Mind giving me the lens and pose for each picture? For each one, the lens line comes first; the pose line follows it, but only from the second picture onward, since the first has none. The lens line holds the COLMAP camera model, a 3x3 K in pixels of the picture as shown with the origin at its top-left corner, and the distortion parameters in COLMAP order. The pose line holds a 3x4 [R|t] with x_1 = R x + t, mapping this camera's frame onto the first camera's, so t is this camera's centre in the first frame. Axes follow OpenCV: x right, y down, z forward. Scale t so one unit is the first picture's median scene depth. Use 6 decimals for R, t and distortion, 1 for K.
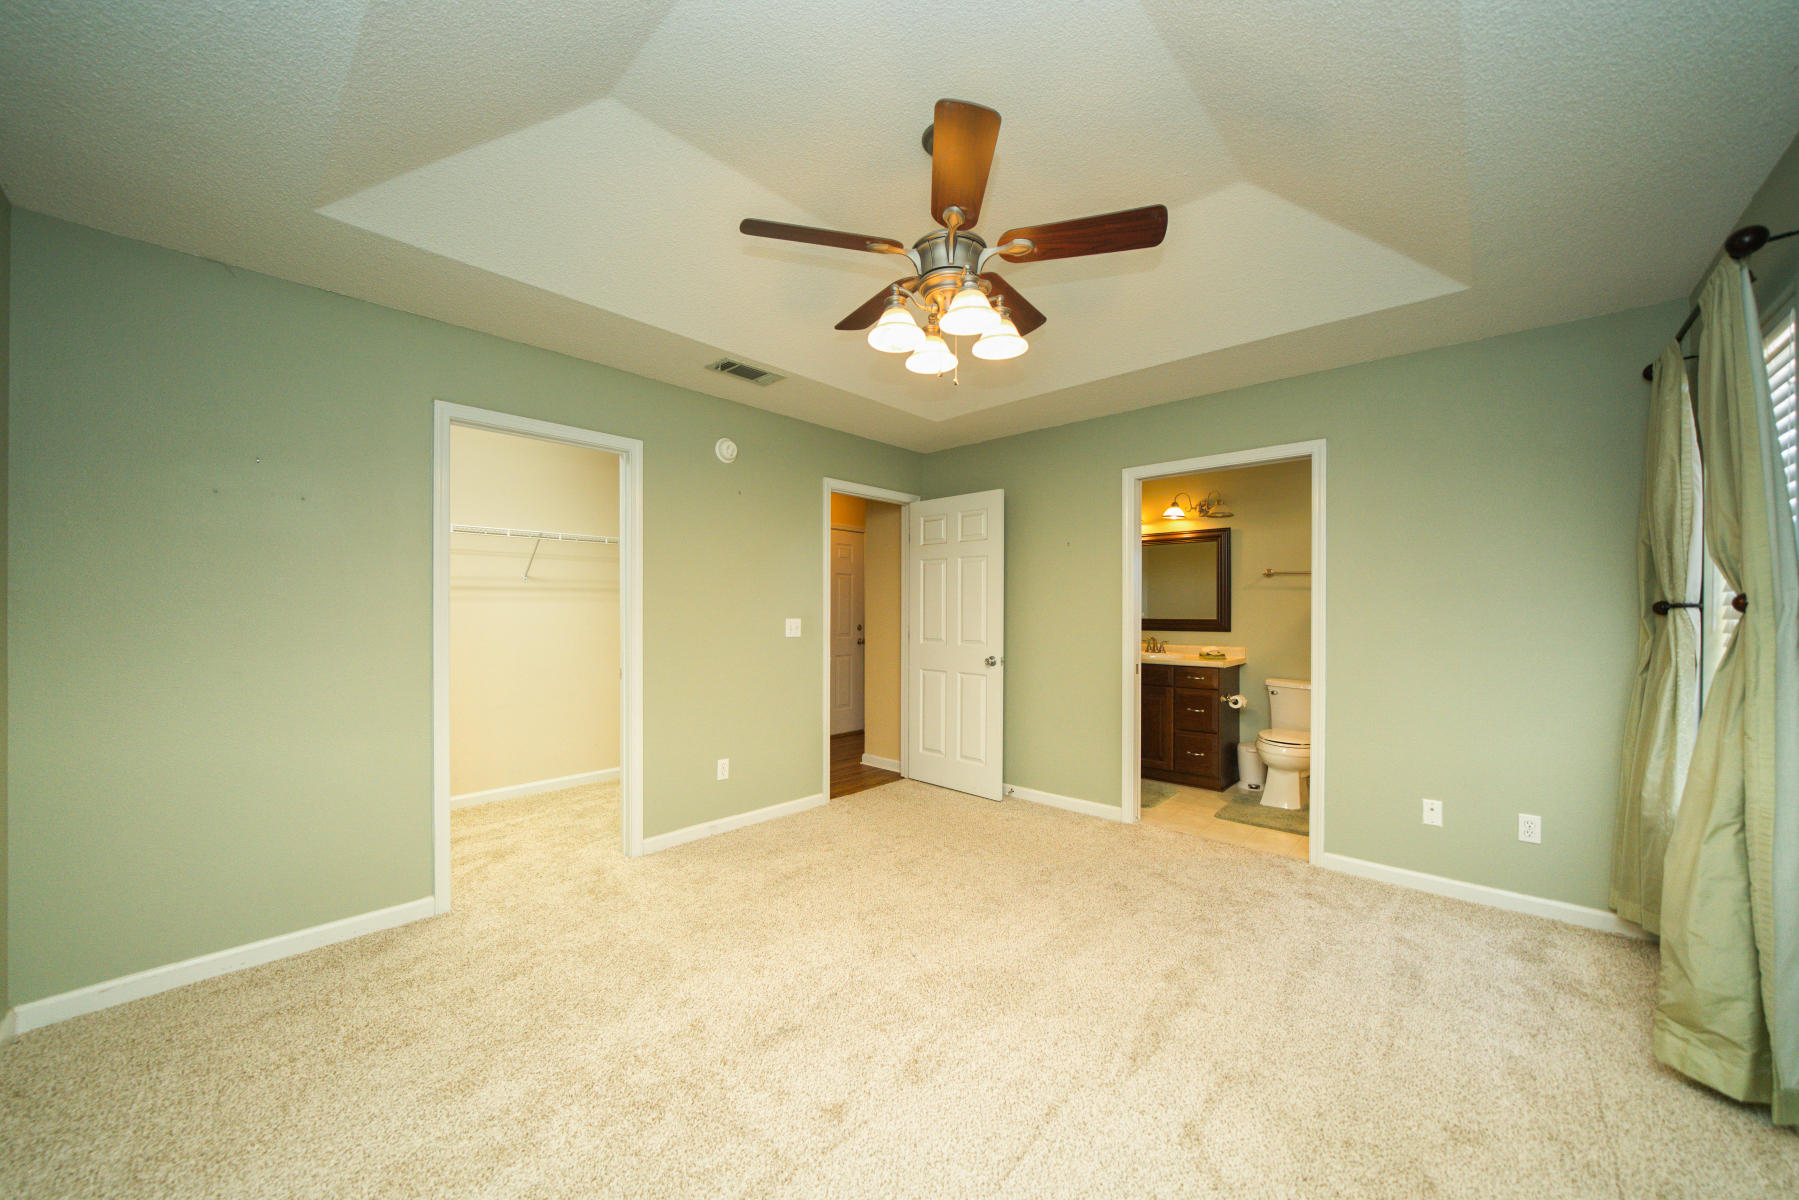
lens RADIAL K [[640.1, 0, 836.7], [0, 640.1, 610.1], [0, 0, 1]] dist [-0.015809, 0.000630]
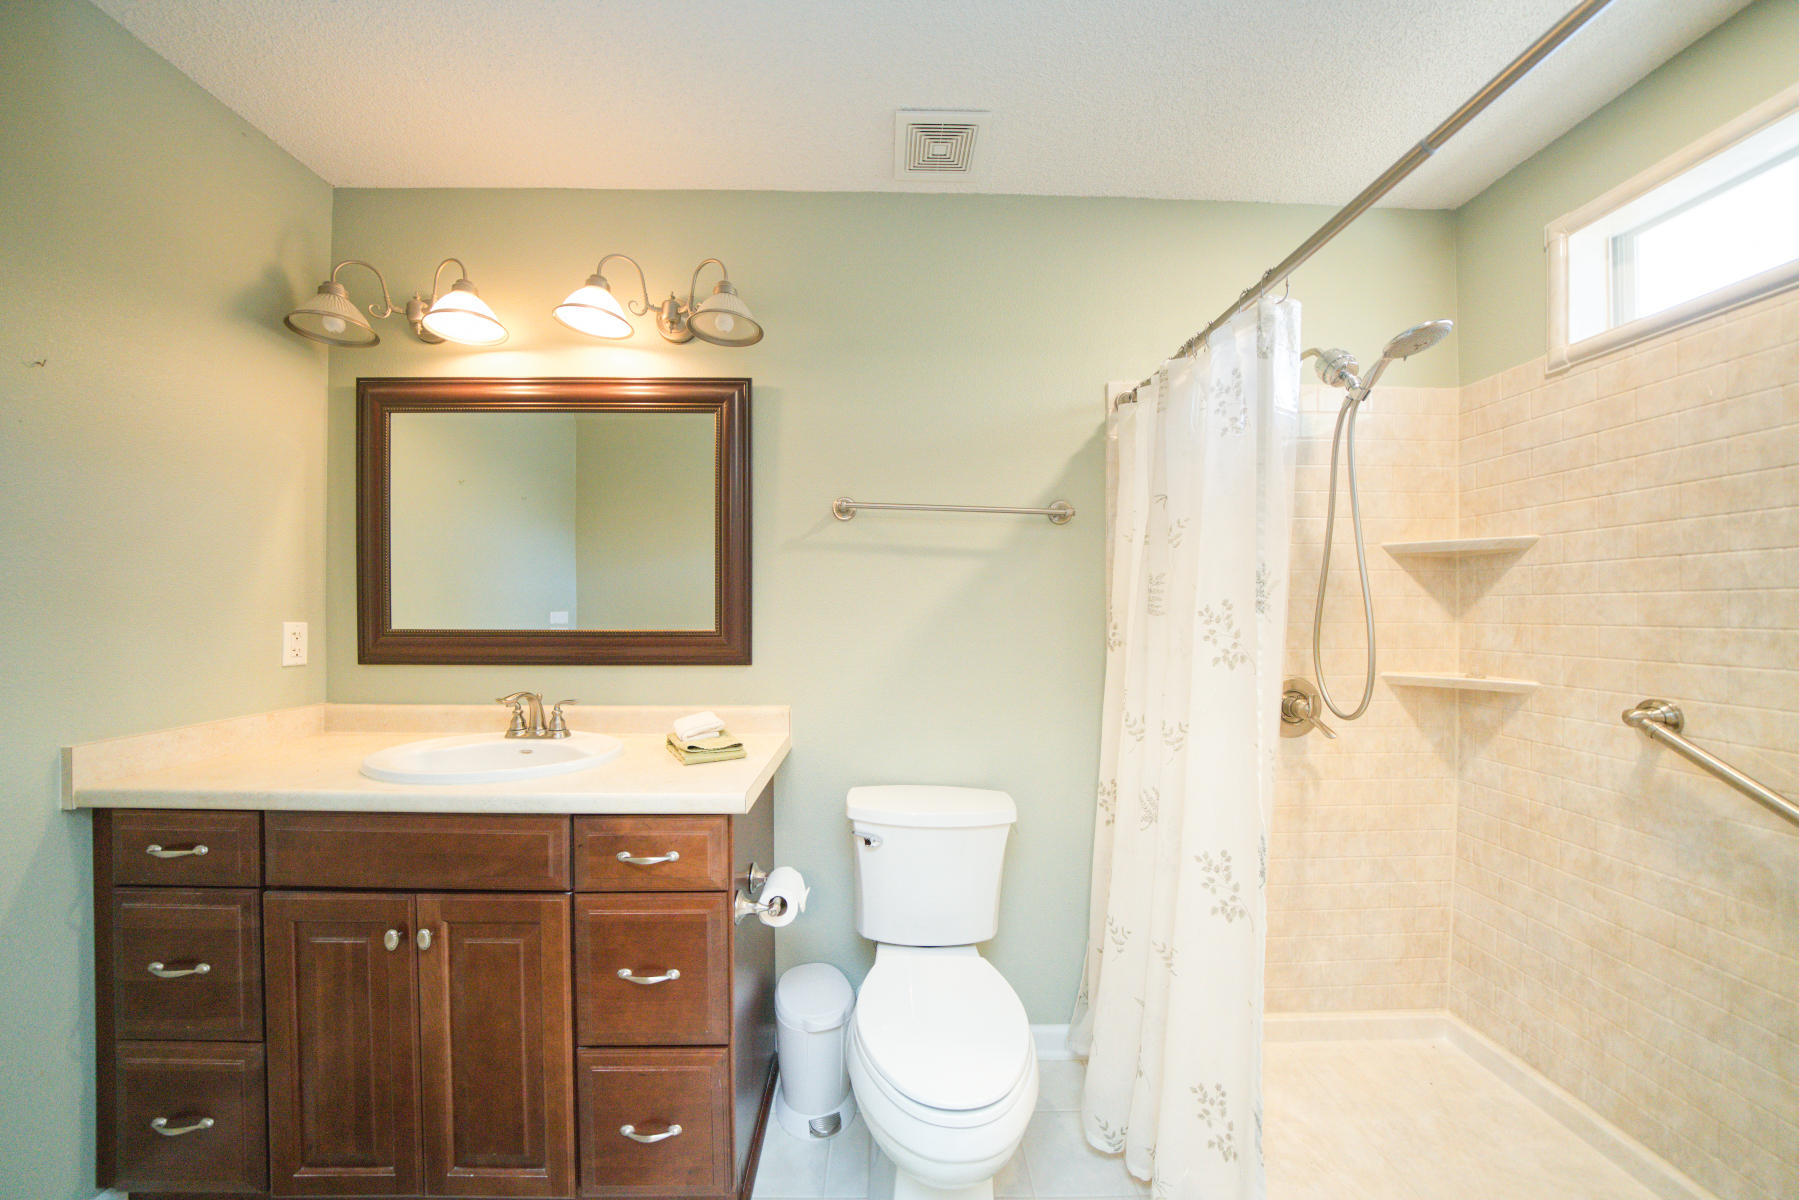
lens RADIAL K [[617.9, 0, 901.9], [0, 617.9, 616.0], [0, 0, 1]] dist [0.000918, -0.000032]
pose [[0.665169, -0.005523, 0.746672, 0.488774], [-0.001298, 0.999963, 0.008552, 0.002545], [-0.746691, -0.006658, 0.665137, 0.829903]]
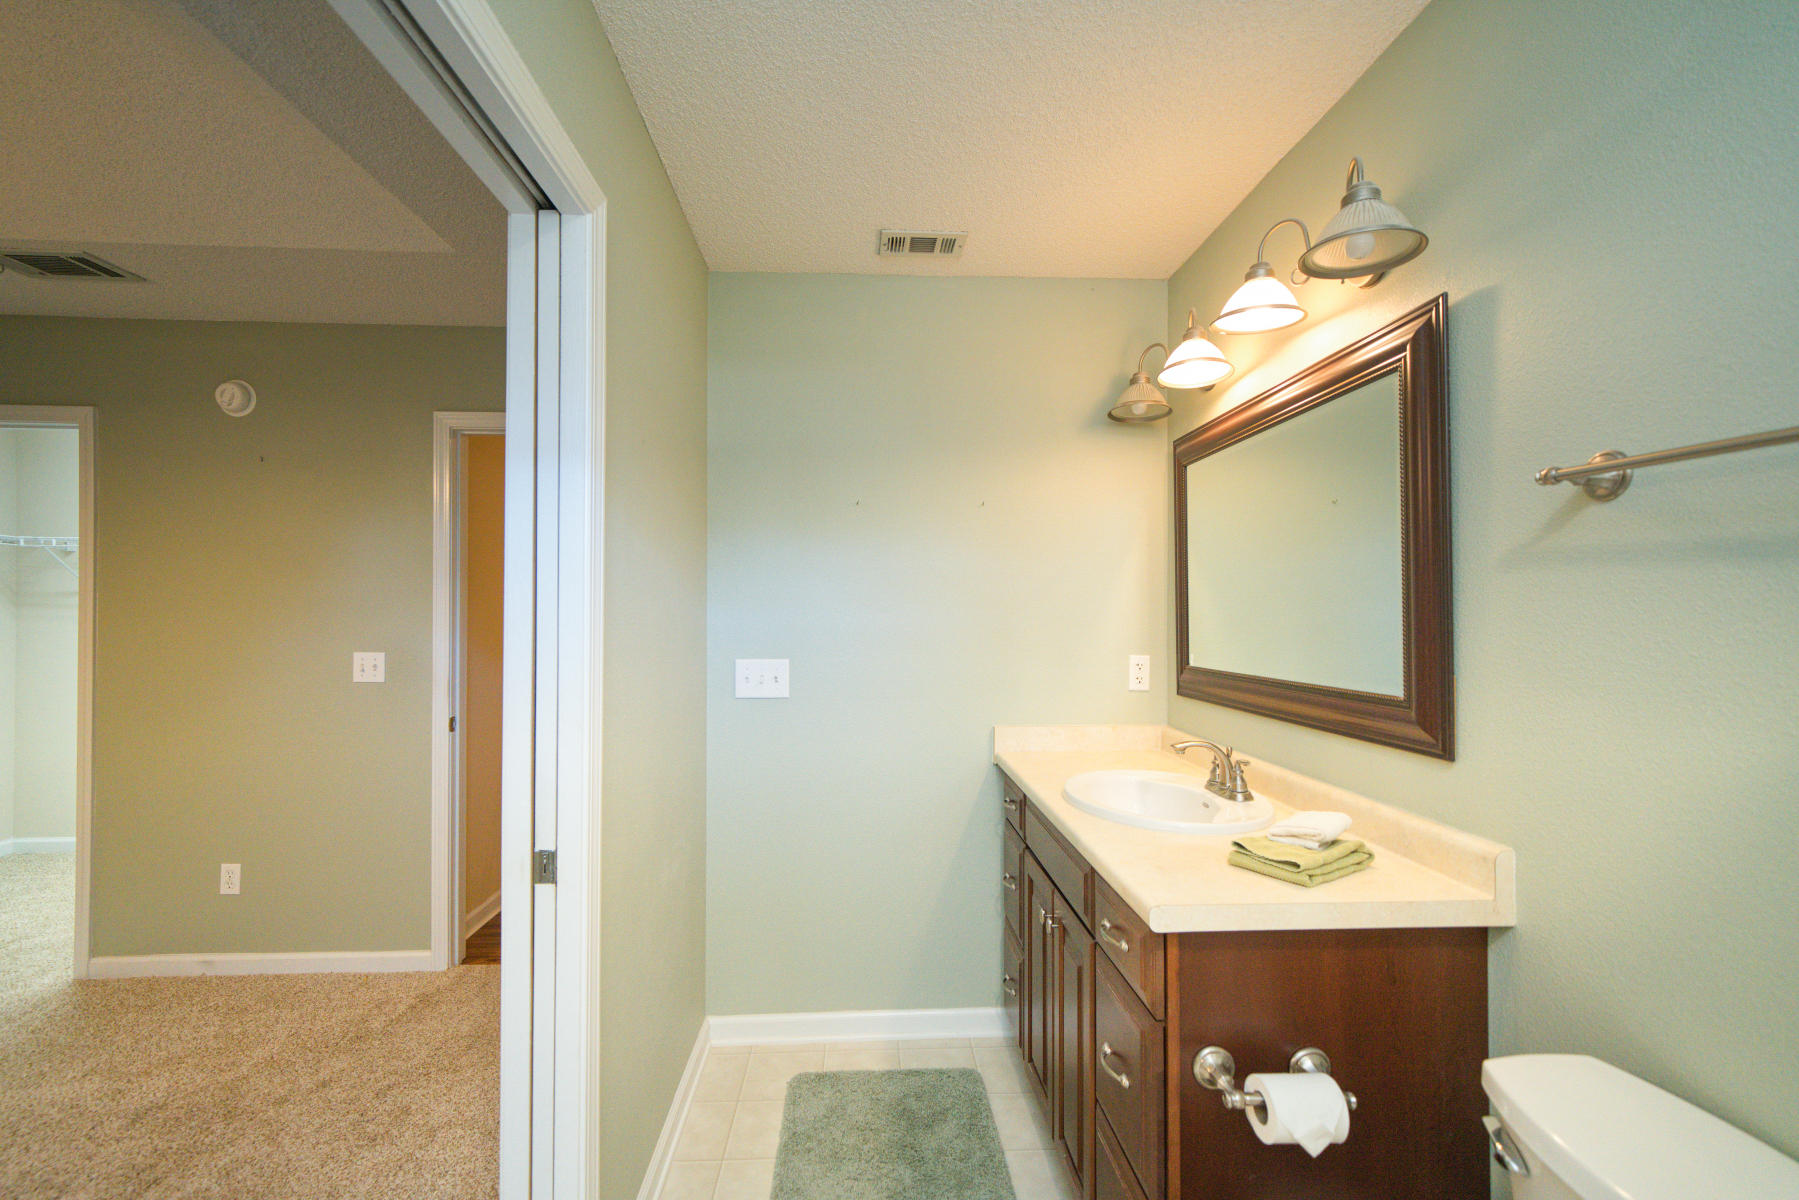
lens RADIAL K [[771.2, 0, 889.6], [0, 771.2, 610.3], [0, 0, 1]] dist [0.001130, -0.000497]
pose [[0.775982, -0.001055, -0.630755, 0.823833], [-0.005423, 0.999950, -0.008344, -0.024229], [0.630732, 0.009895, 0.775938, 0.781540]]
